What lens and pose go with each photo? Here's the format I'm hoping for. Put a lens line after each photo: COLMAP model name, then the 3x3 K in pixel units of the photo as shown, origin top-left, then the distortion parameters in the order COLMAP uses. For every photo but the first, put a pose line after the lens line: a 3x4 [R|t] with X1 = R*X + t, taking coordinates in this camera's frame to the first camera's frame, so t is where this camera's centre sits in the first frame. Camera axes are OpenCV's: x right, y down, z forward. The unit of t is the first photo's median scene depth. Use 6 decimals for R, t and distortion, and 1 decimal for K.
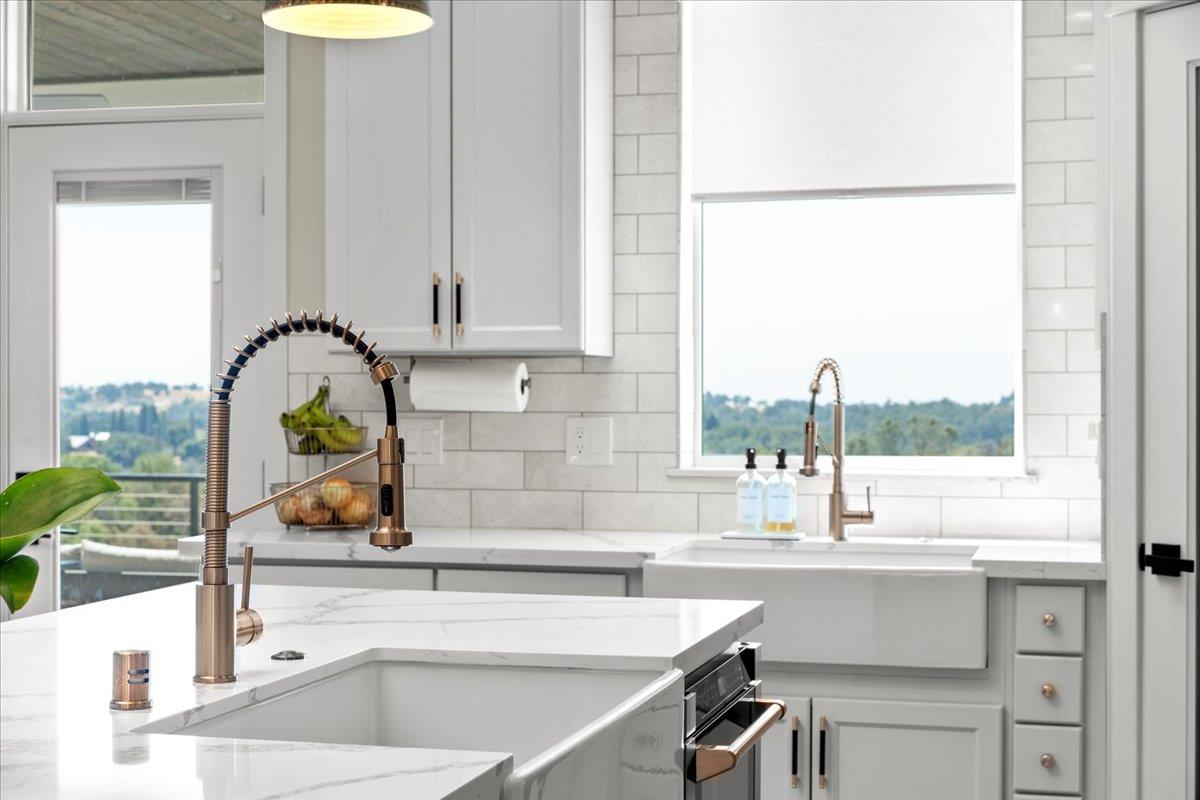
lens RADIAL K [[1868.4, 0, 601.0], [0, 1868.4, 402.6], [0, 0, 1]] dist [0.005497, 0.000000]
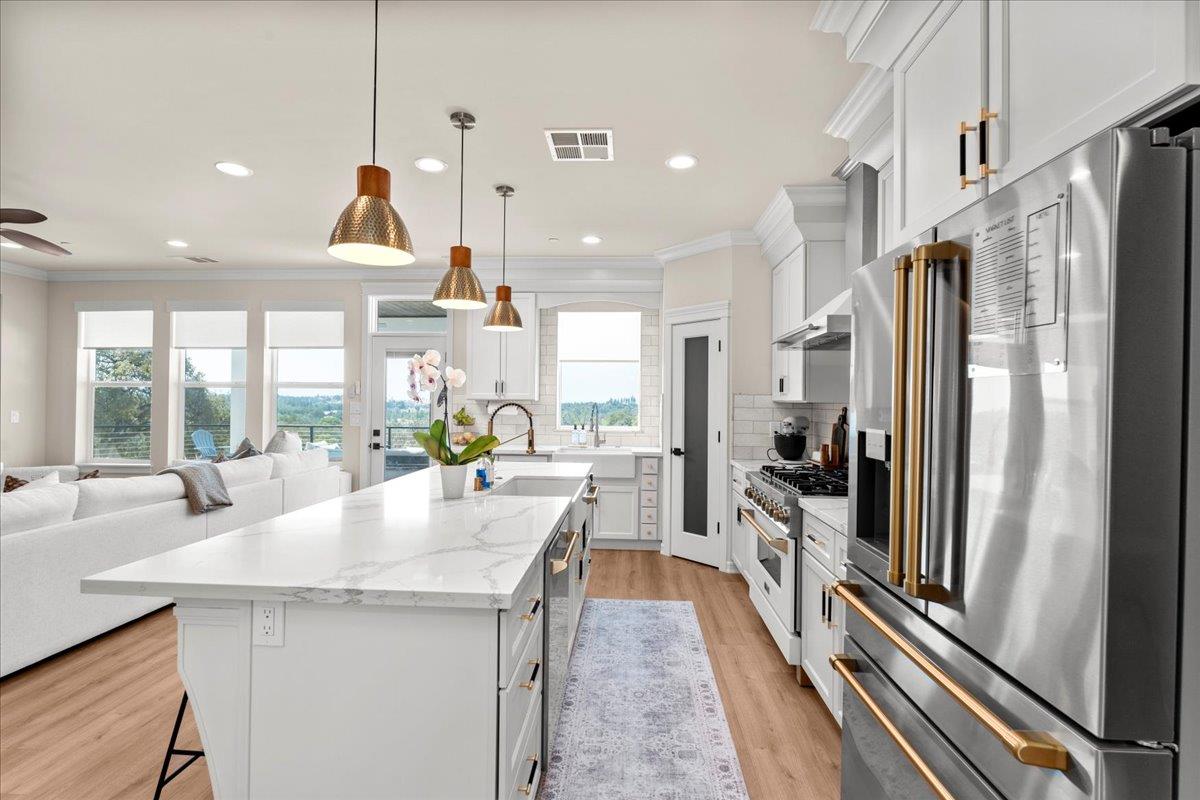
lens RADIAL K [[534.1, 0, 600.3], [0, 534.1, 396.9], [0, 0, 1]] dist [-0.001451, -0.000106]
pose [[0.979606, 0.010575, 0.200650, -0.102530], [-0.008405, 0.999897, -0.011664, -0.022563], [-0.200753, 0.009740, 0.979594, -0.145932]]
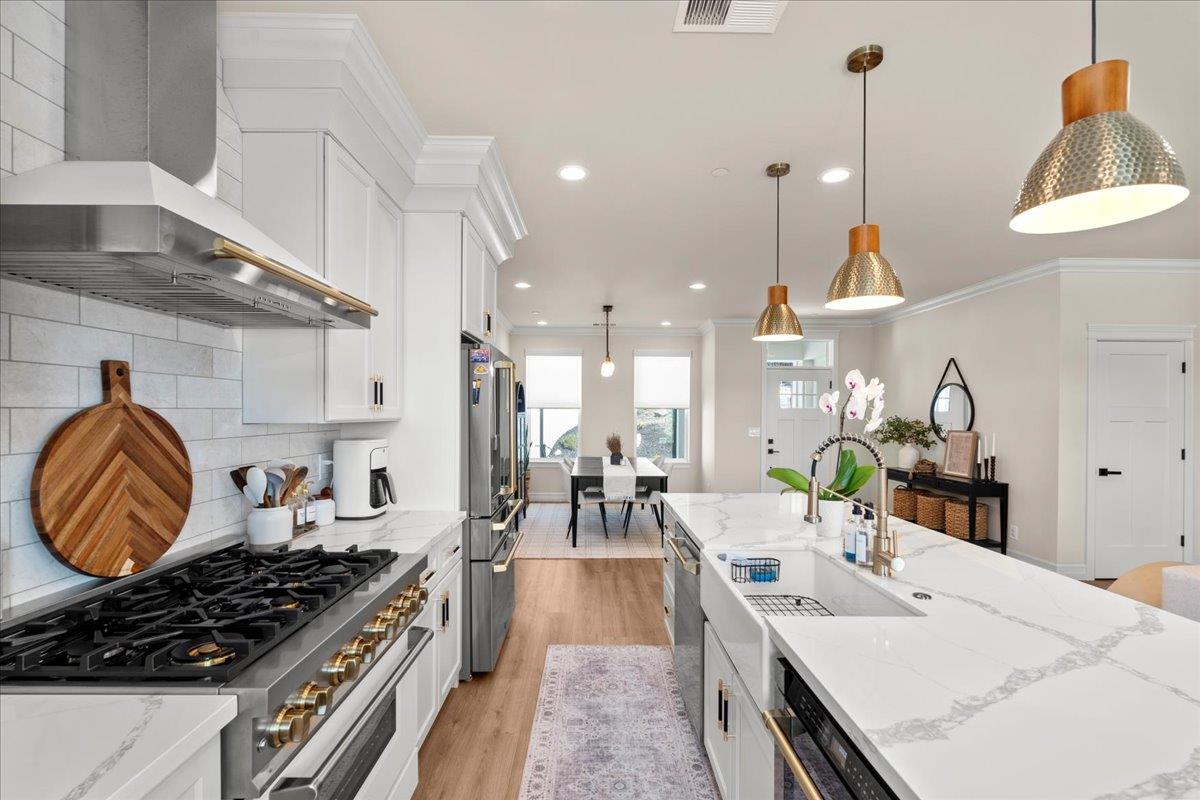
lens RADIAL K [[534.1, 0, 595.1], [0, 534.1, 406.1], [0, 0, 1]] dist [-0.001451, -0.000106]
pose [[-0.964320, -0.002151, -0.264729, 0.369220], [-0.001557, 0.999996, -0.002450, -0.051761], [0.264734, -0.001951, -0.964320, 1.407696]]
